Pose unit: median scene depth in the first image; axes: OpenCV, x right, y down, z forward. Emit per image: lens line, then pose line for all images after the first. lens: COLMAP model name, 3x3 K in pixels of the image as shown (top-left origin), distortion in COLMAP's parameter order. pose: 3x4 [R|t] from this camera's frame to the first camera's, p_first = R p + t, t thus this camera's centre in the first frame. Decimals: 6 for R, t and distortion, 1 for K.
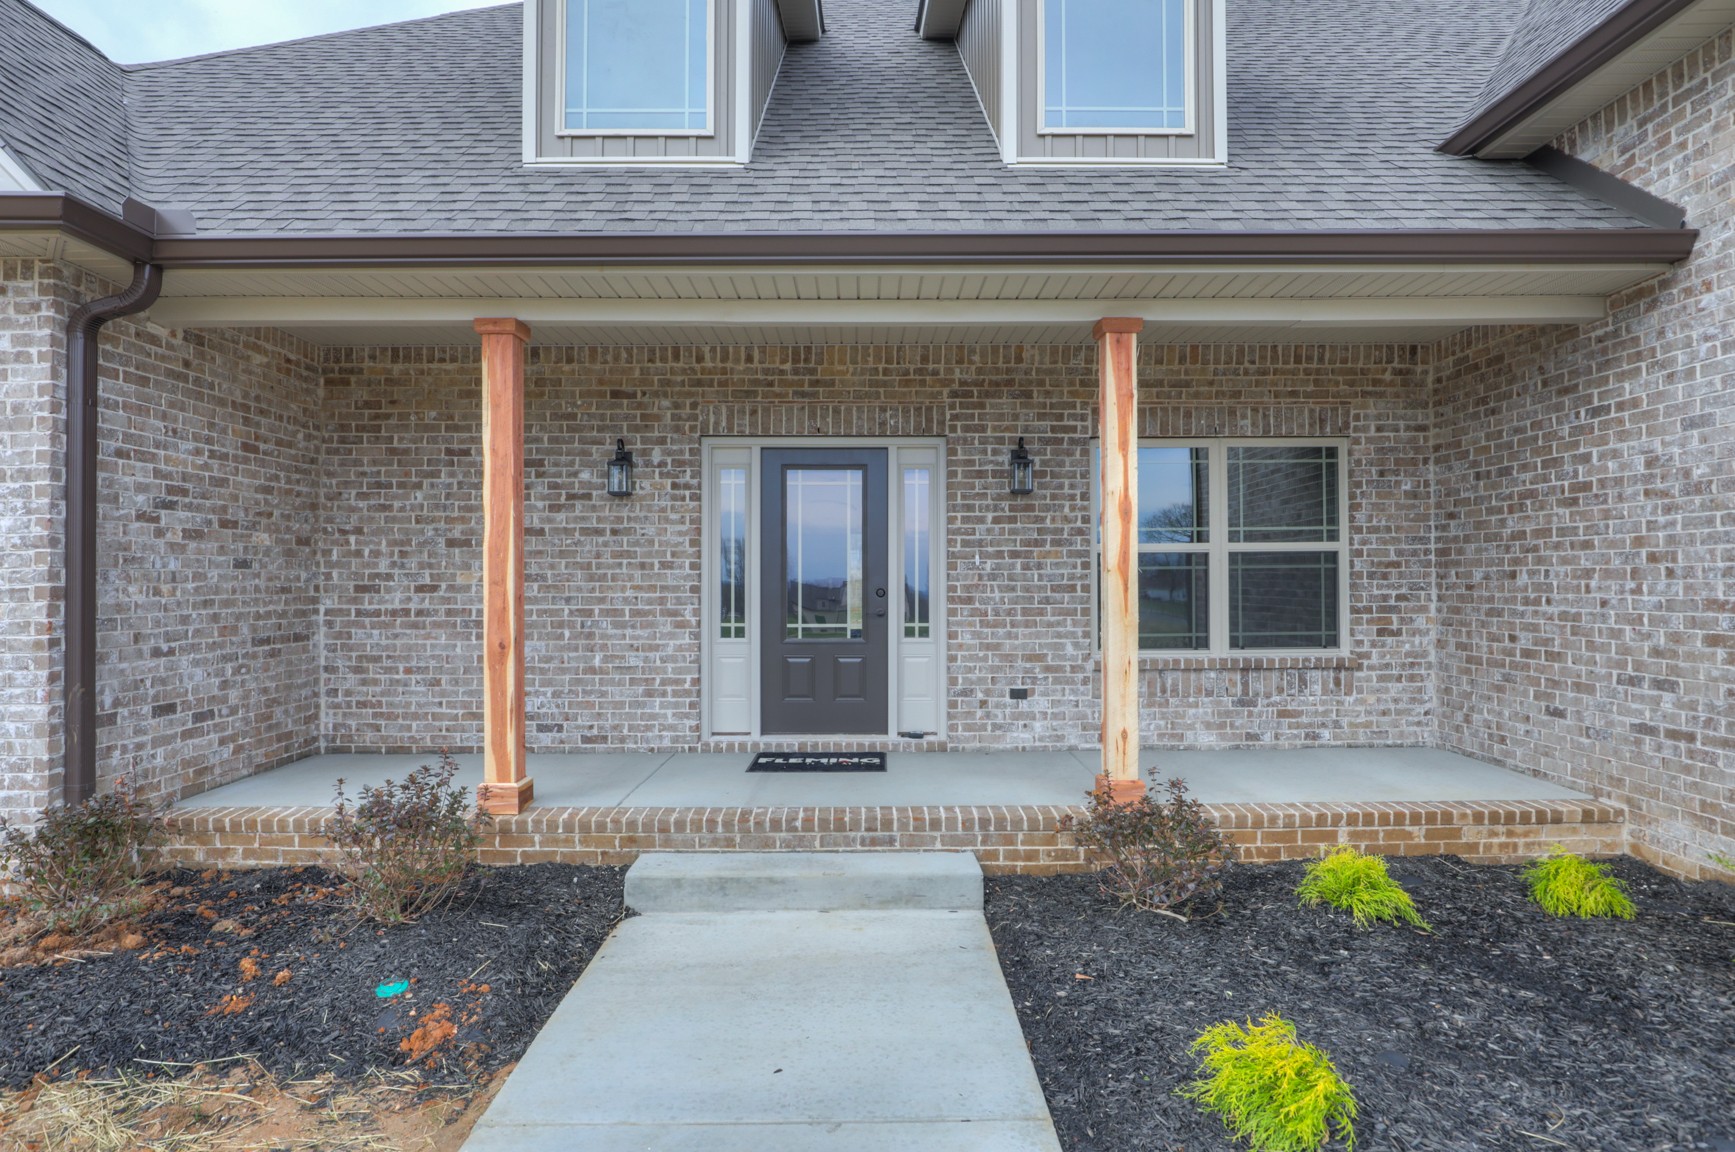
lens RADIAL K [[993.2, 0, 867.5], [0, 993.2, 576.0], [0, 0, 1]] dist [-0.020470, -0.000728]
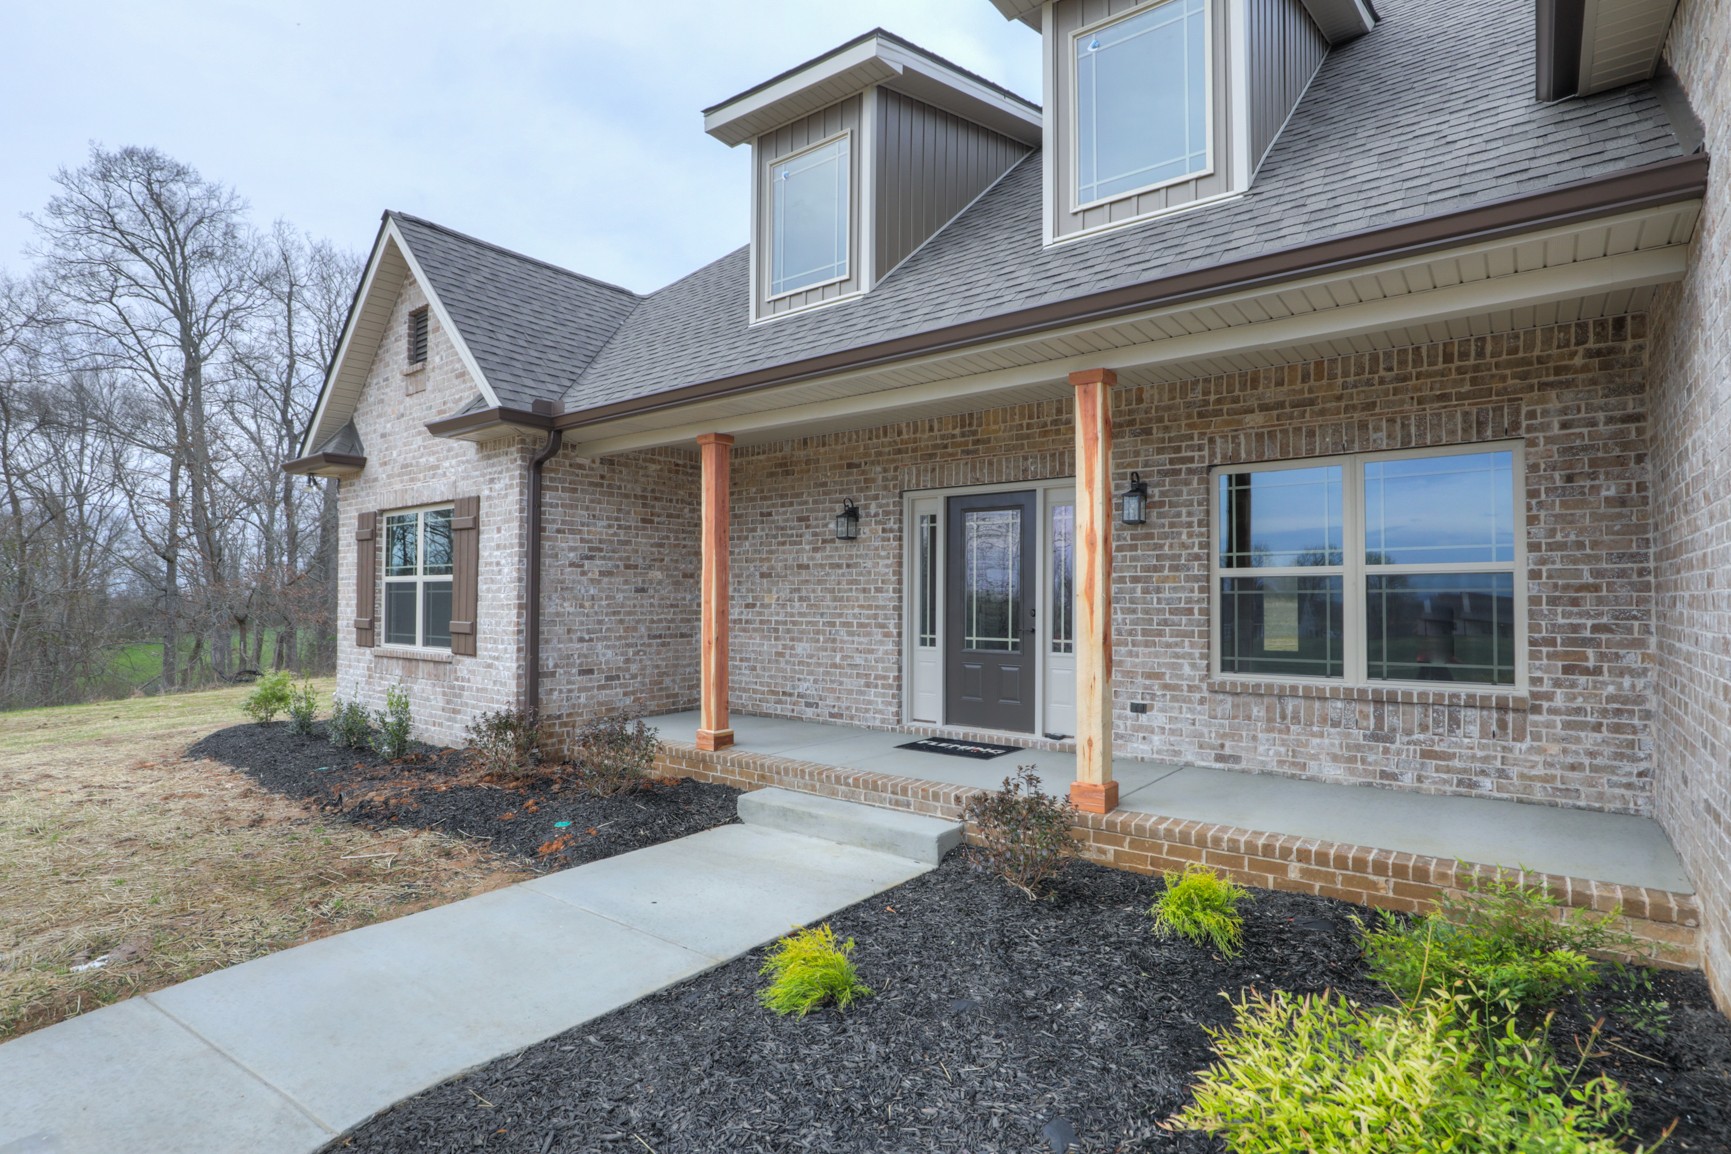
lens RADIAL K [[956.2, 0, 865.5], [0, 956.2, 577.0], [0, 0, 1]] dist [-0.027008, -0.000739]
pose [[0.754552, -0.009376, -0.656174, 0.622148], [-0.001353, 0.999874, -0.015842, -0.007747], [0.656239, 0.012842, 0.754444, 0.015252]]
